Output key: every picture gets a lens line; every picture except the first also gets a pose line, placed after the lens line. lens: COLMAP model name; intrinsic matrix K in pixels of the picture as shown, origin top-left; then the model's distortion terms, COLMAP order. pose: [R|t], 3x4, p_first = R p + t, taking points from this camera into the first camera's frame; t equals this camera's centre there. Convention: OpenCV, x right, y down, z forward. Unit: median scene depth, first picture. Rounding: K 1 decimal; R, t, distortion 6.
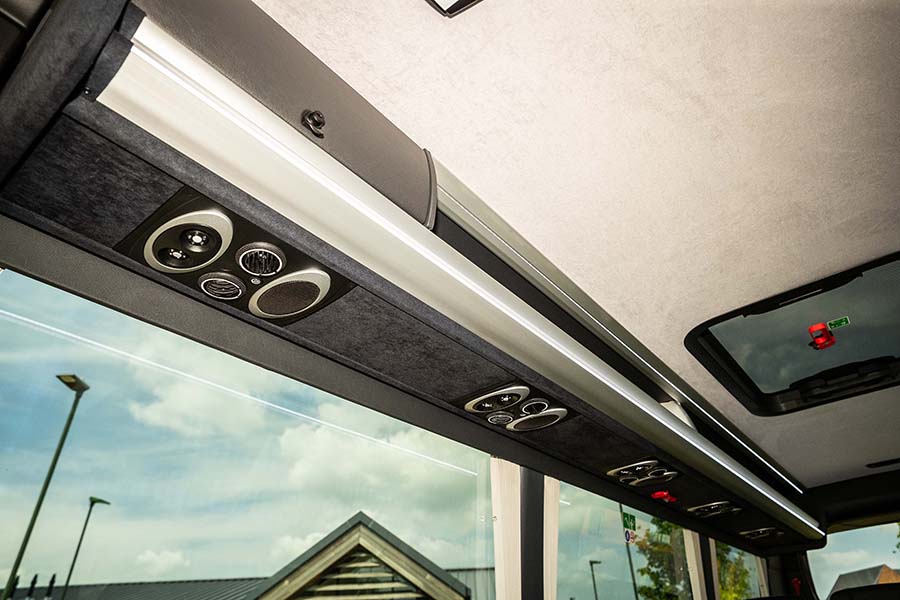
lens RADIAL K [[577.4, 0, 448.8], [0, 577.4, 310.9], [0, 0, 1]] dist [-0.032678, 0.035388]
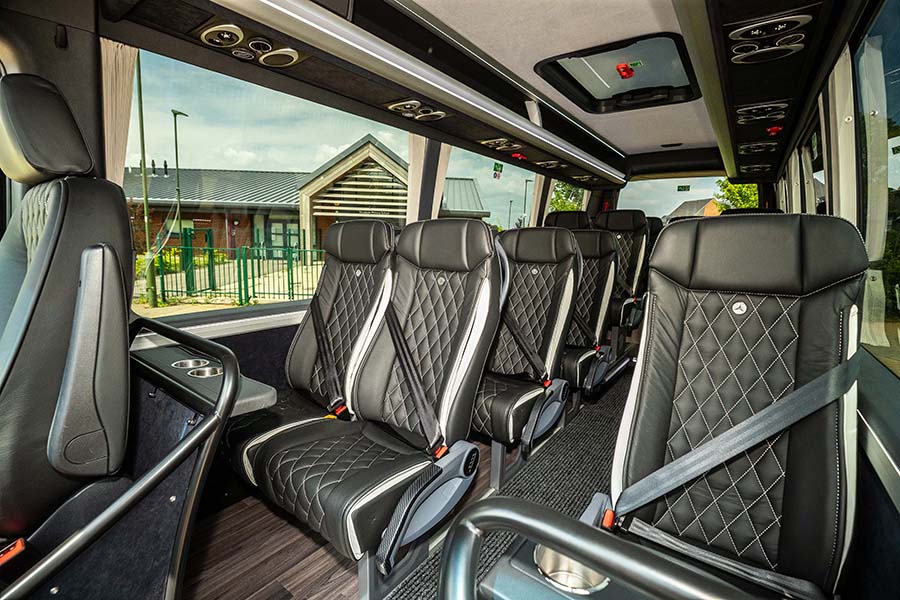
lens RADIAL K [[413.4, 0, 458.2], [0, 413.4, 301.3], [0, 0, 1]] dist [-0.024428, 0.000108]
pose [[0.995528, 0.063098, 0.070307, 0.094525], [-0.093748, 0.751650, 0.652866, -0.119507], [-0.011652, -0.656537, 0.754204, -0.199303]]
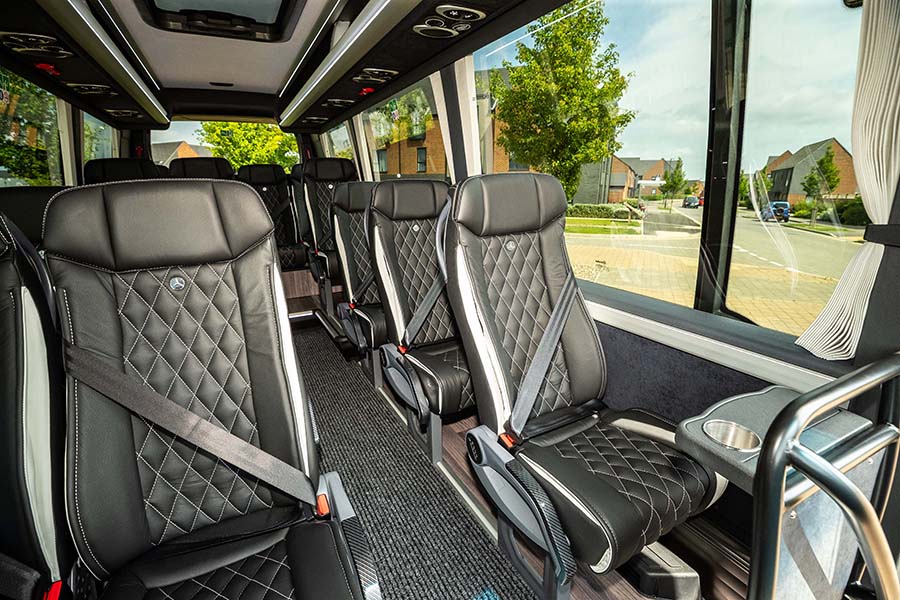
lens RADIAL K [[413.4, 0, 458.2], [0, 413.4, 301.3], [0, 0, 1]] dist [-0.024428, 0.000108]
pose [[0.380358, -0.209811, 0.900726, -0.092273], [-0.495503, 0.776117, 0.390026, -0.018586], [-0.780900, -0.594662, 0.191240, -0.031086]]
